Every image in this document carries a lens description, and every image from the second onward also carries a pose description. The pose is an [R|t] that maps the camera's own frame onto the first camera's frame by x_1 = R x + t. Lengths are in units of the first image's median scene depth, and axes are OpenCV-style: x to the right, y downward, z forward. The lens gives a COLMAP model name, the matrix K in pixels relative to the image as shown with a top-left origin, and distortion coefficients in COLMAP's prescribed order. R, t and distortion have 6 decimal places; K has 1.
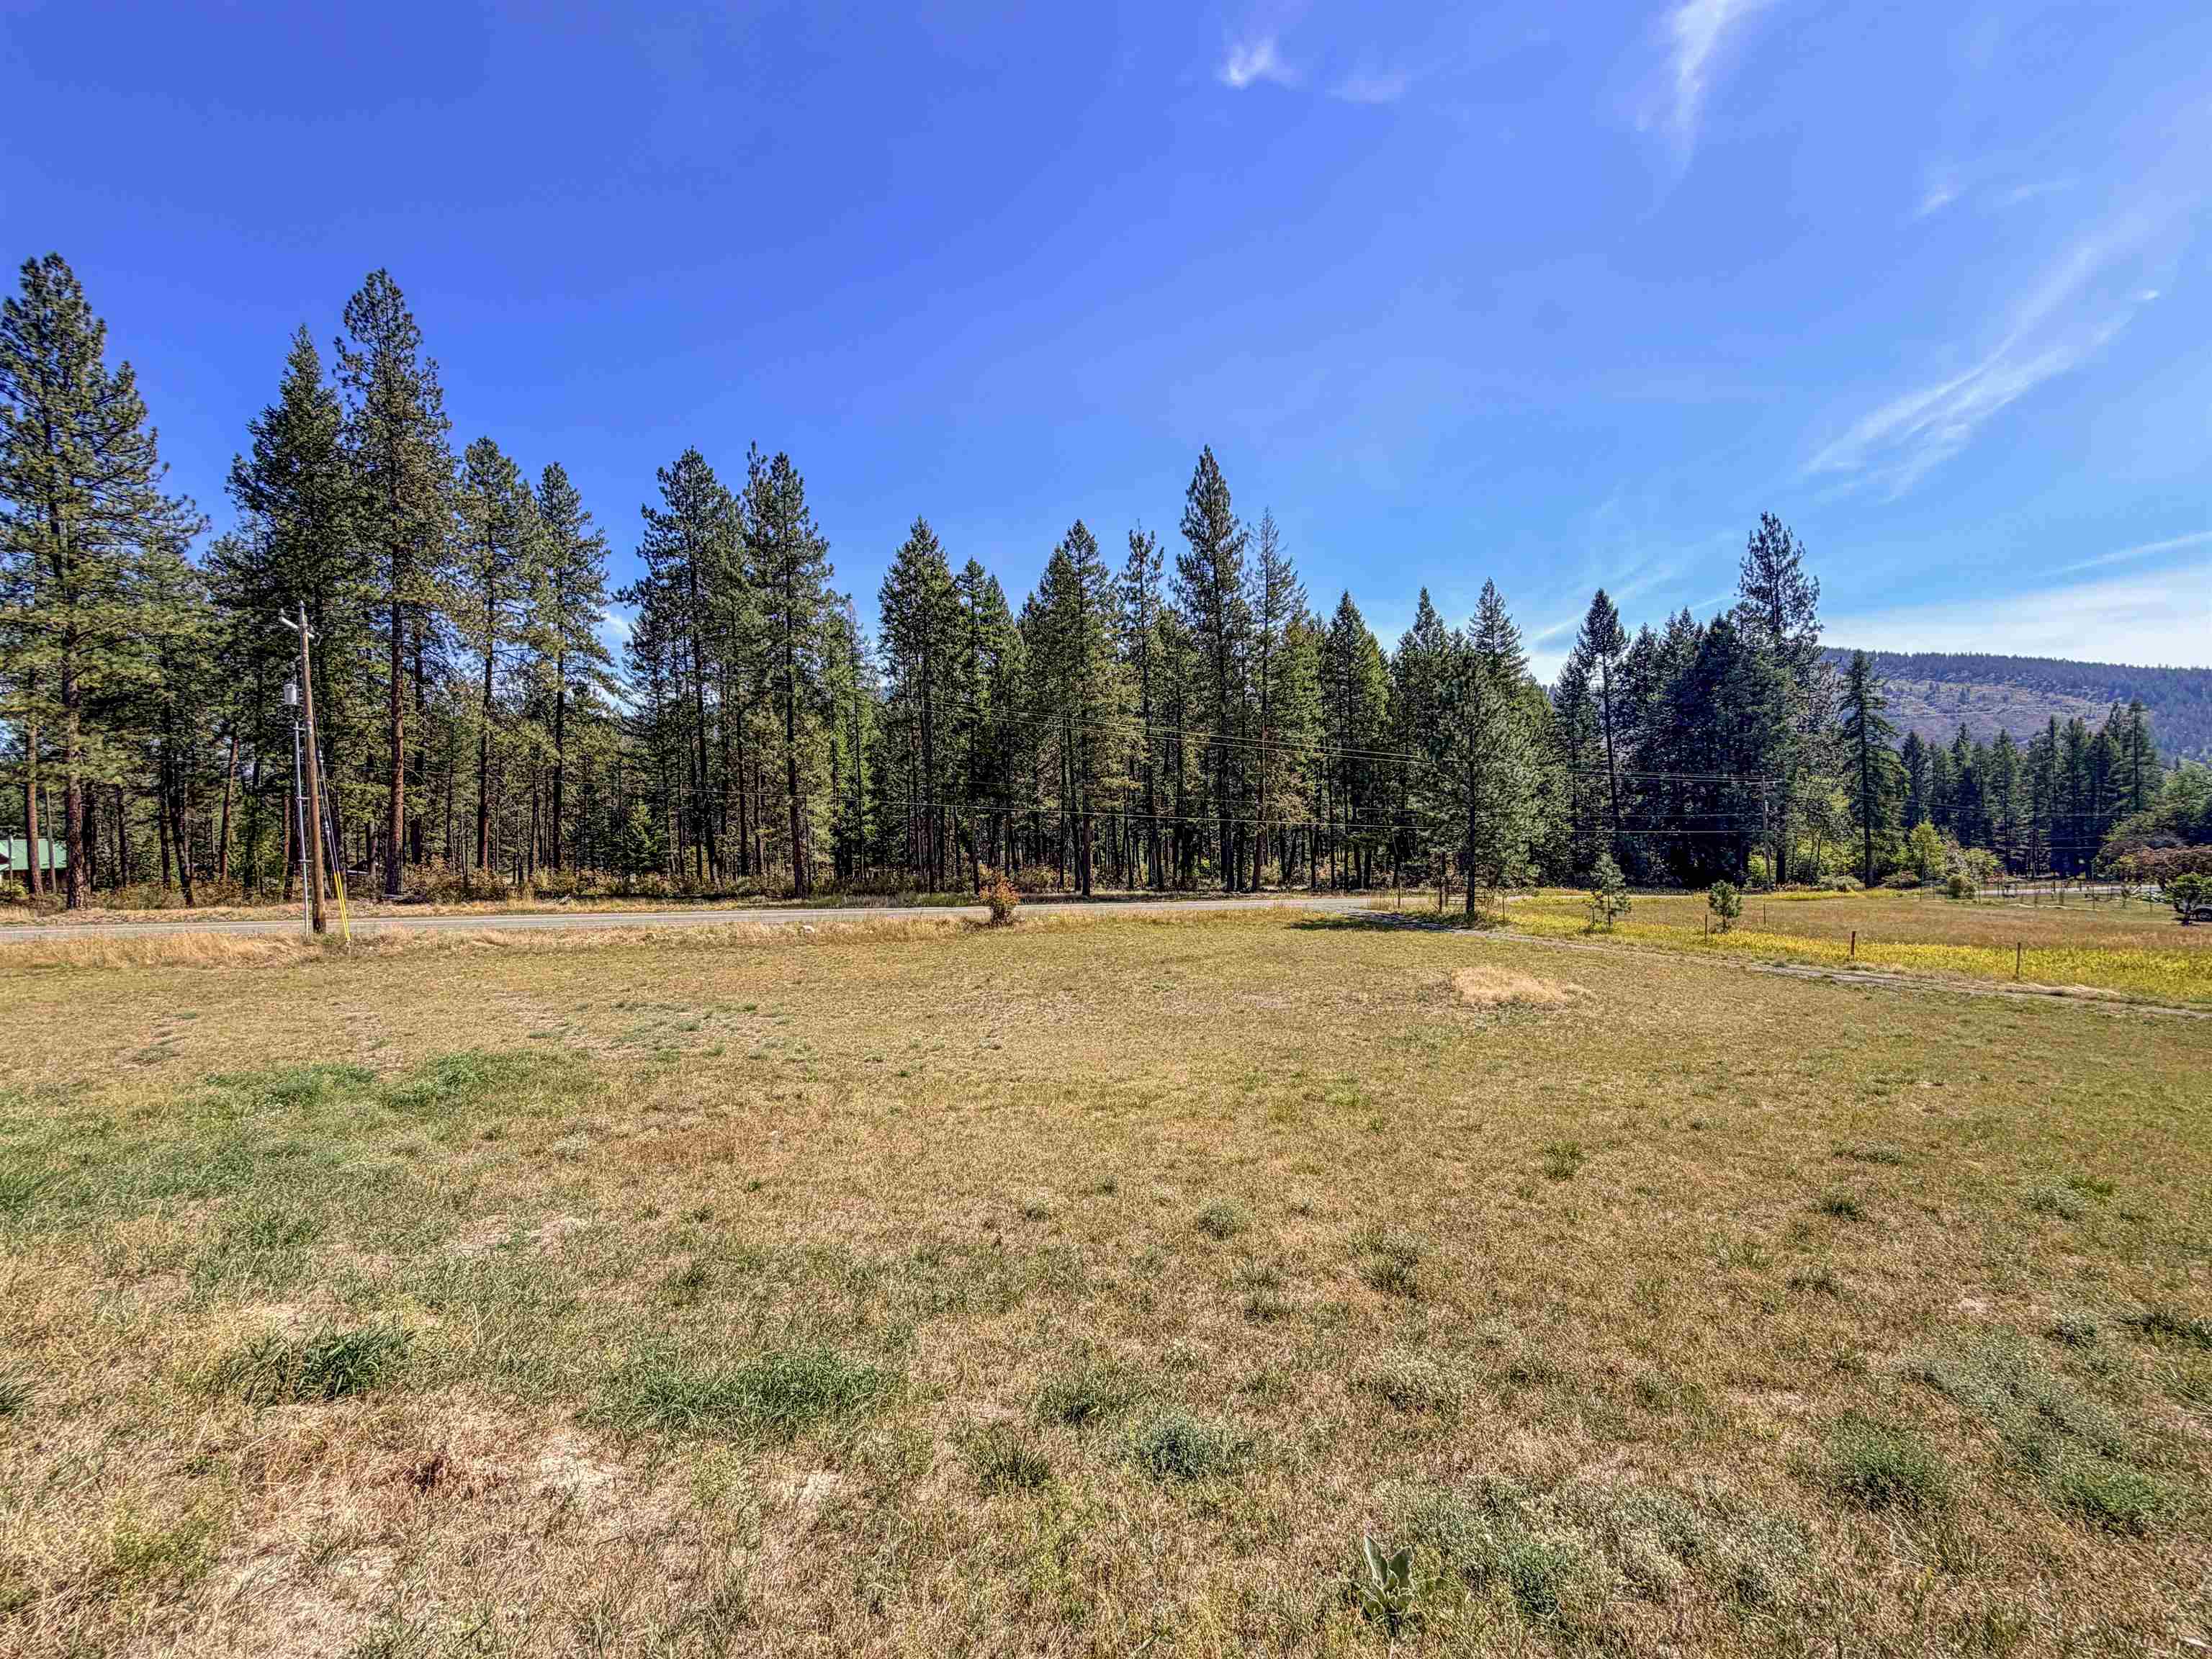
lens RADIAL K [[887.6, 0, 1106.0], [0, 887.6, 829.5], [0, 0, 1]] dist [0.001261, -0.000385]
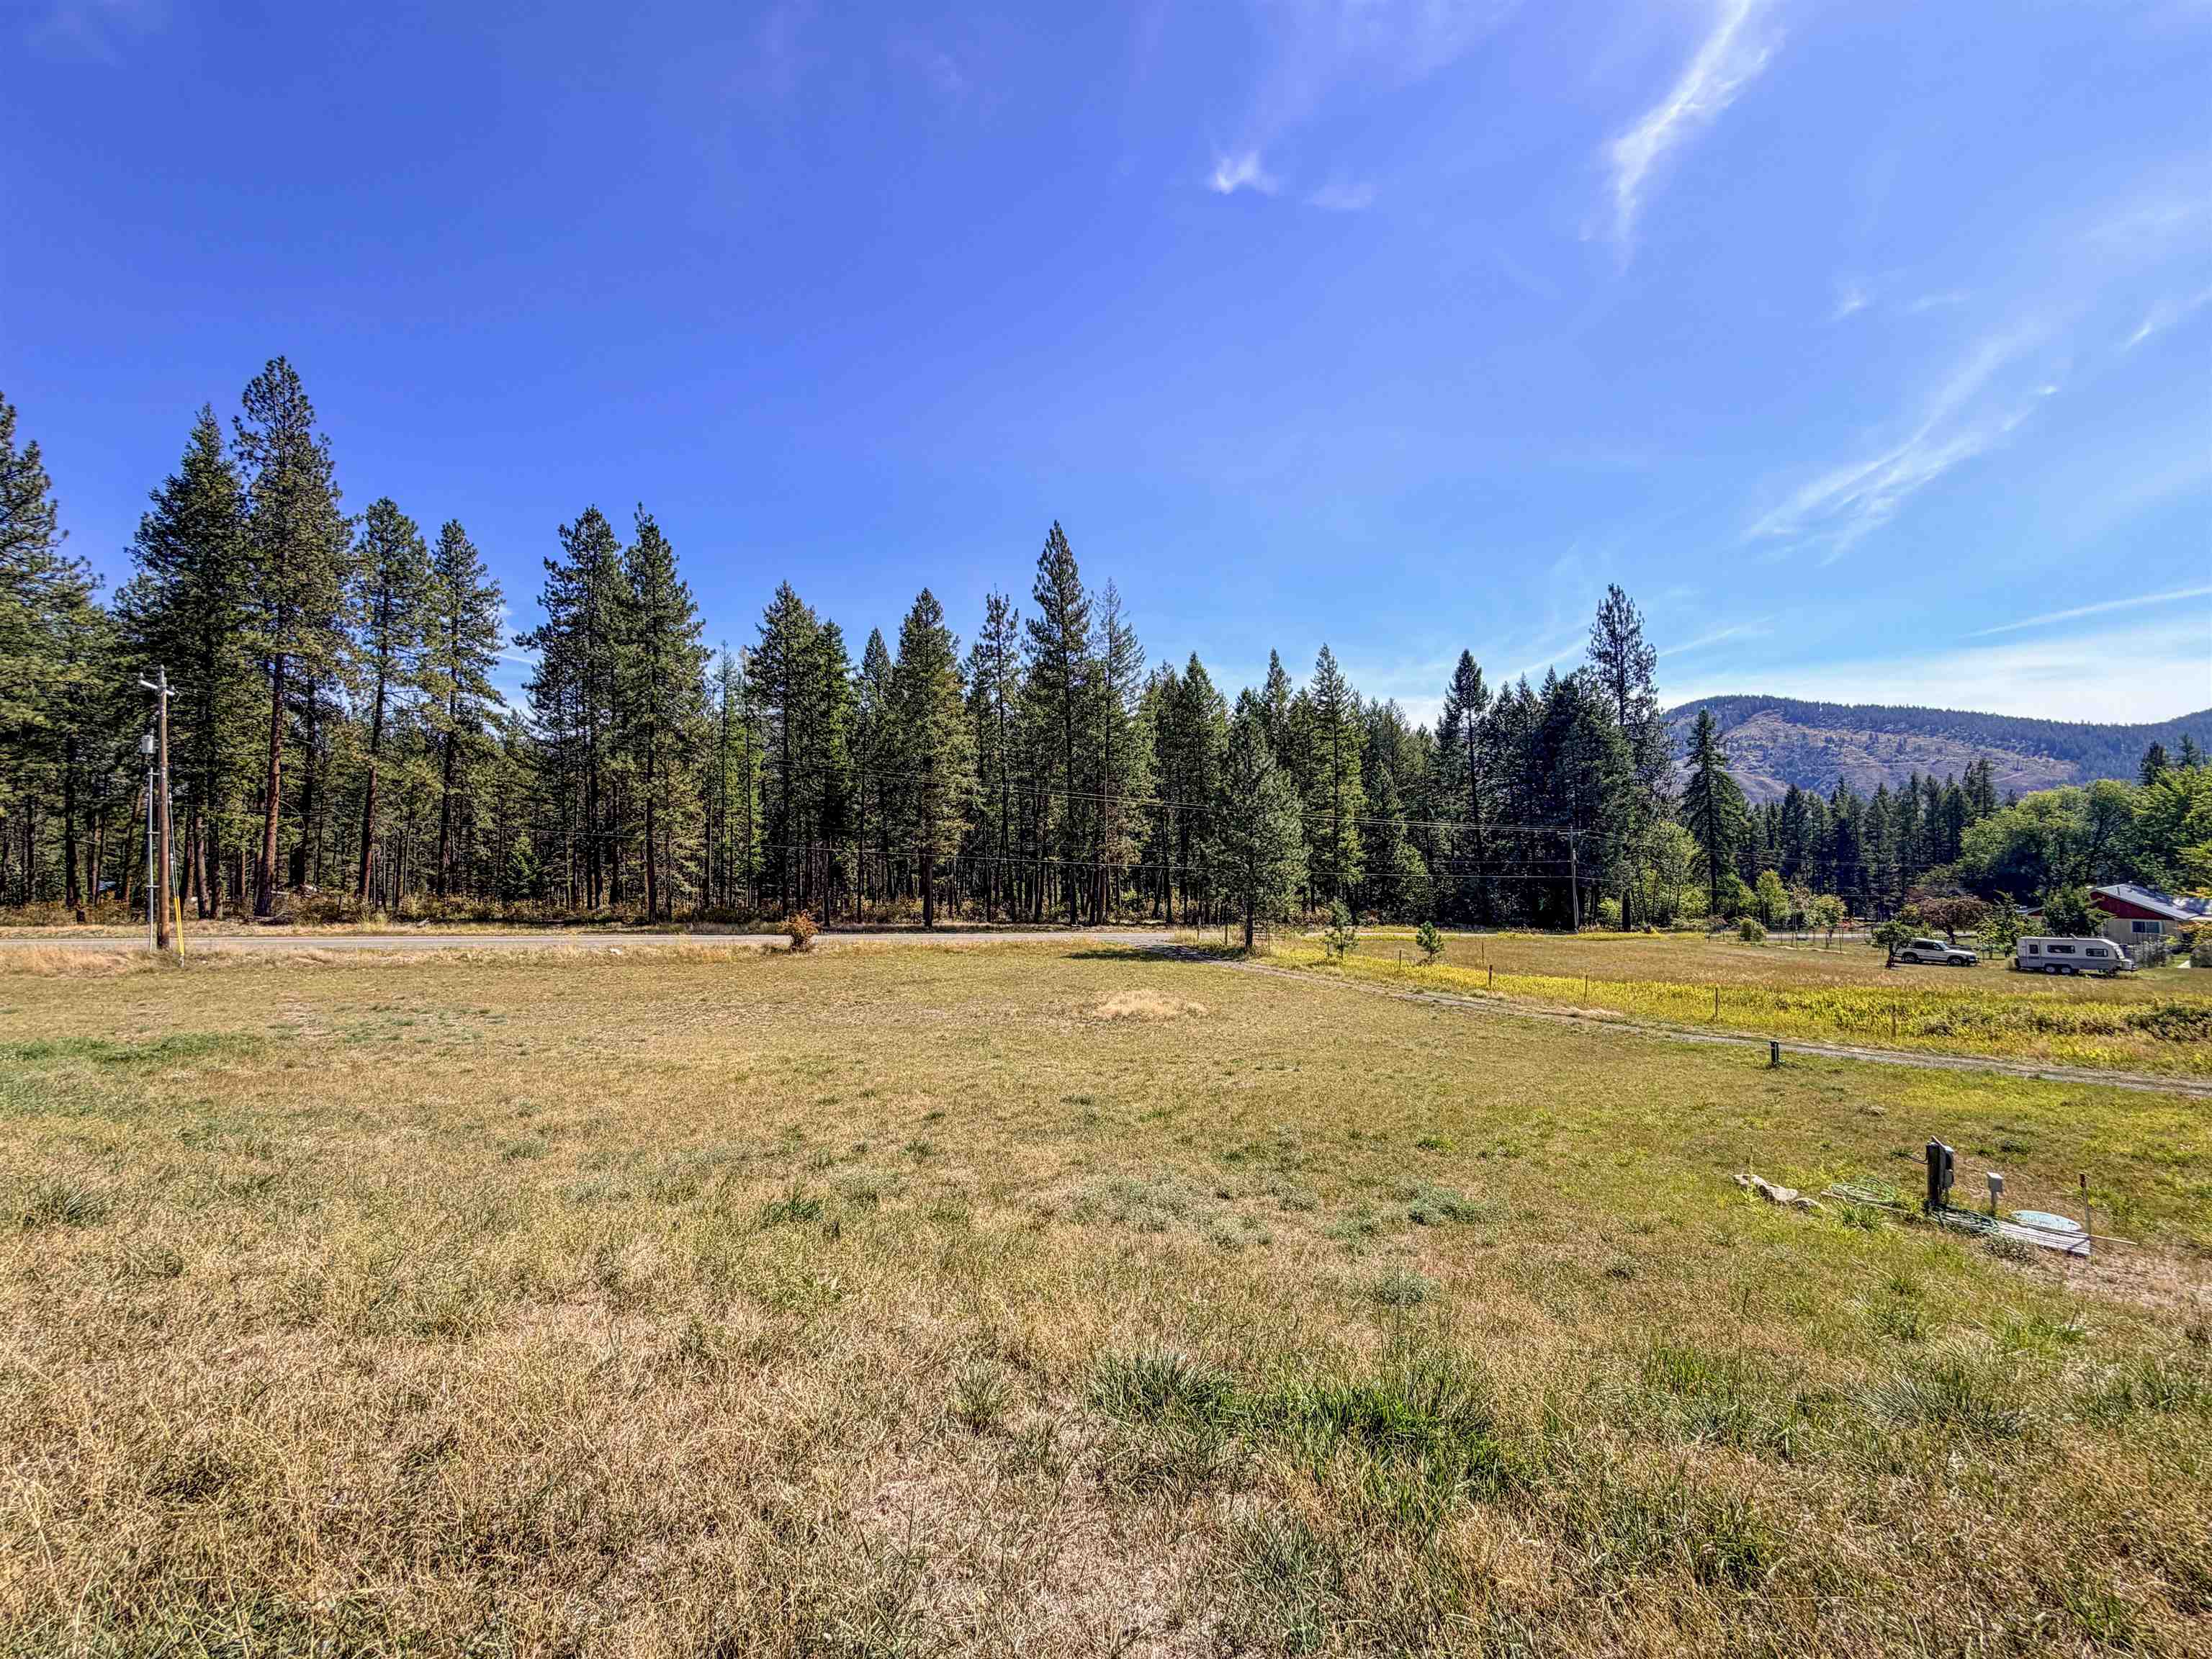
lens RADIAL K [[889.4, 0, 1106.0], [0, 889.4, 829.5], [0, 0, 1]] dist [-0.000872, 0.000337]
pose [[0.999350, 0.018031, 0.031223, 0.151765], [-0.016904, 0.999209, -0.035988, -0.008996], [-0.031847, 0.035437, 0.998864, -0.101209]]
